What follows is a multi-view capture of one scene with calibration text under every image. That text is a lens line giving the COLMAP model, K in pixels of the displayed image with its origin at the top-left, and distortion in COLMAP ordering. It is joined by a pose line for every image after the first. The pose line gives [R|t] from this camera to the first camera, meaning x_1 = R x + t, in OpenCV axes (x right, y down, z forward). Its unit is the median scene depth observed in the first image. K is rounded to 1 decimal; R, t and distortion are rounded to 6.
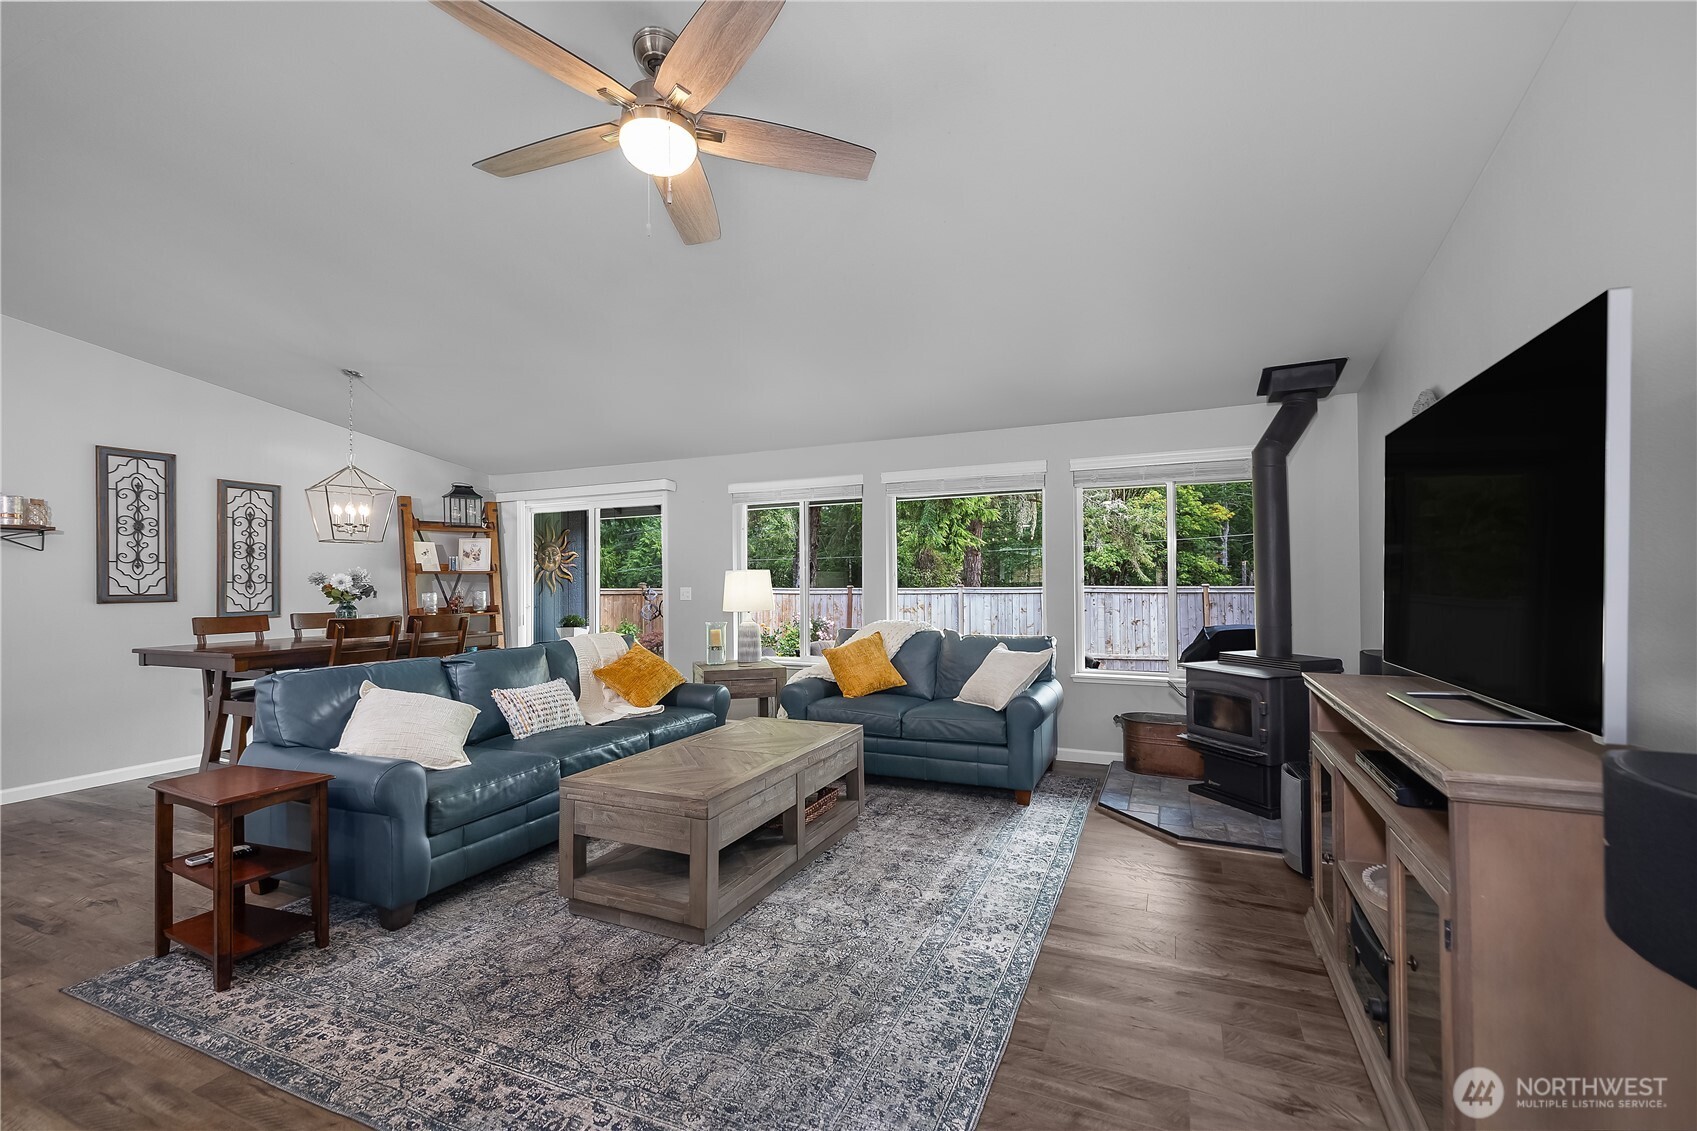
lens RADIAL K [[728.5, 0, 842.3], [0, 728.5, 574.0], [0, 0, 1]] dist [0.000914, -0.000296]
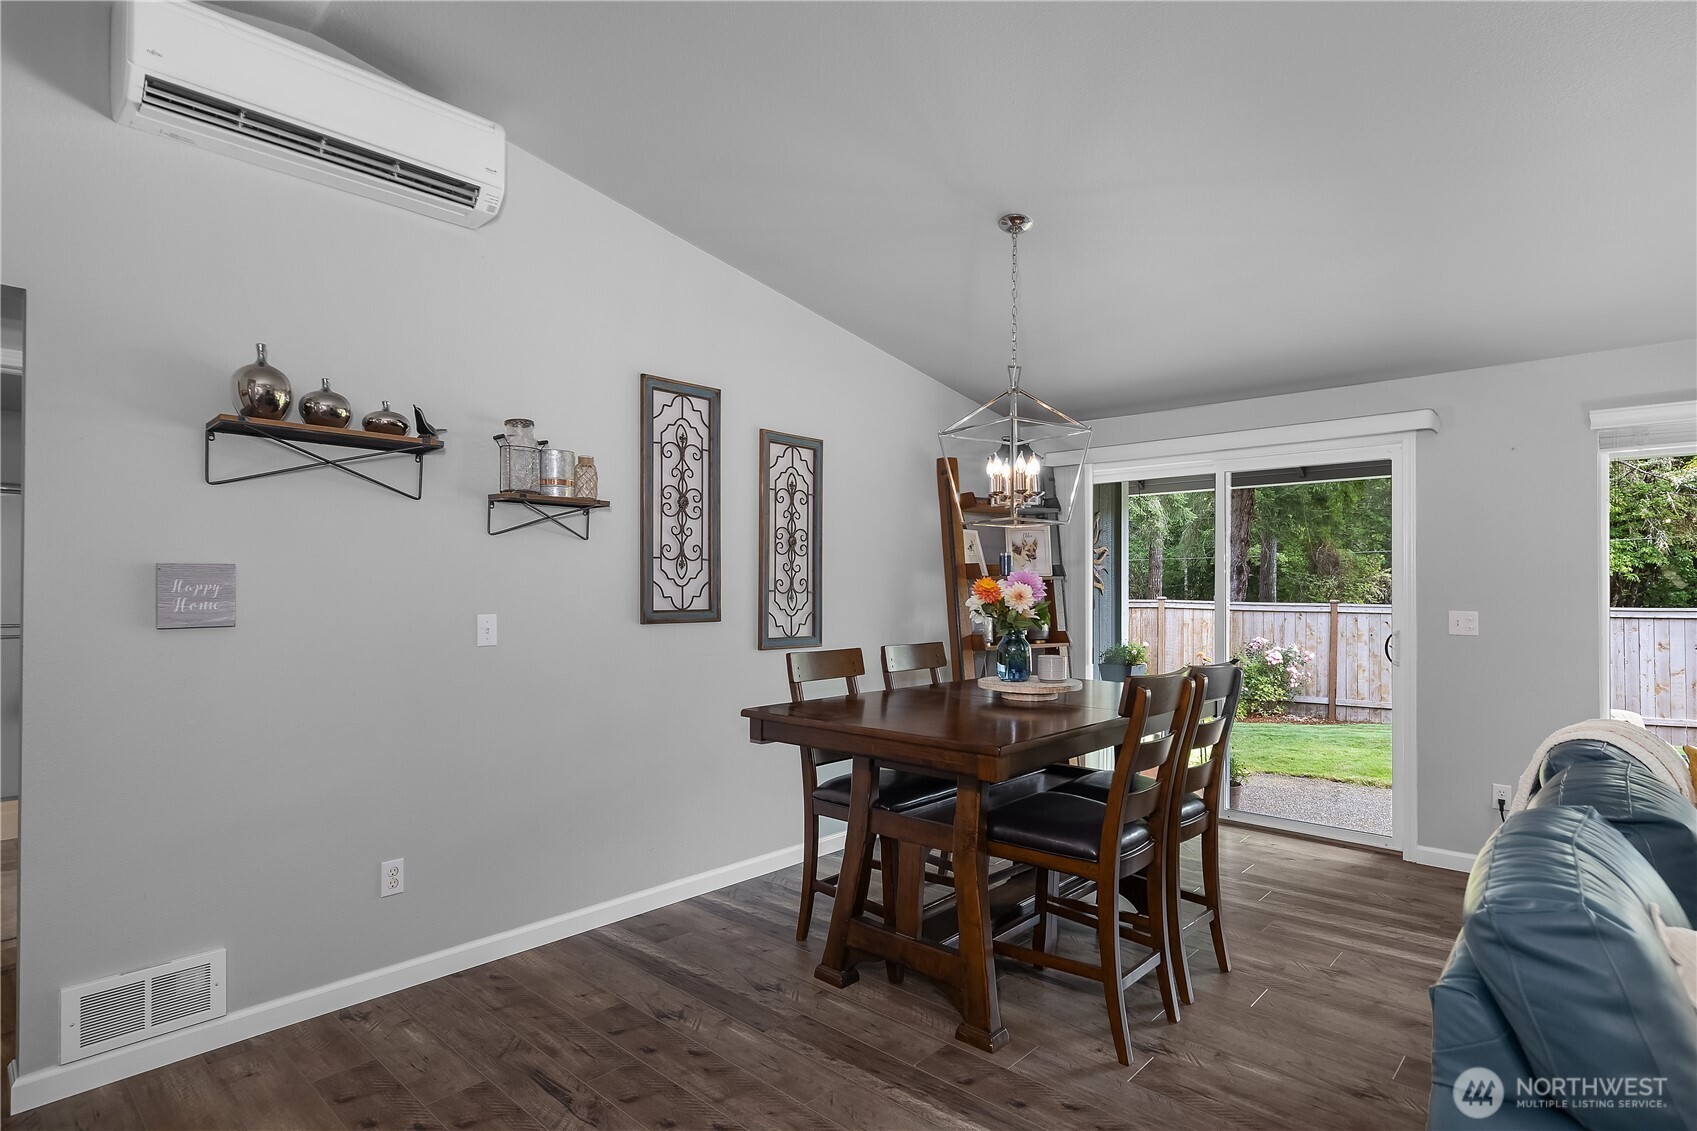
lens RADIAL K [[879.4, 0, 837.7], [0, 879.4, 570.1], [0, 0, 1]] dist [-0.004539, -0.001571]
pose [[0.947330, 0.008163, -0.320156, -0.578878], [-0.011072, 0.999912, -0.007267, -0.002328], [0.320068, 0.010429, 0.947337, 0.313217]]
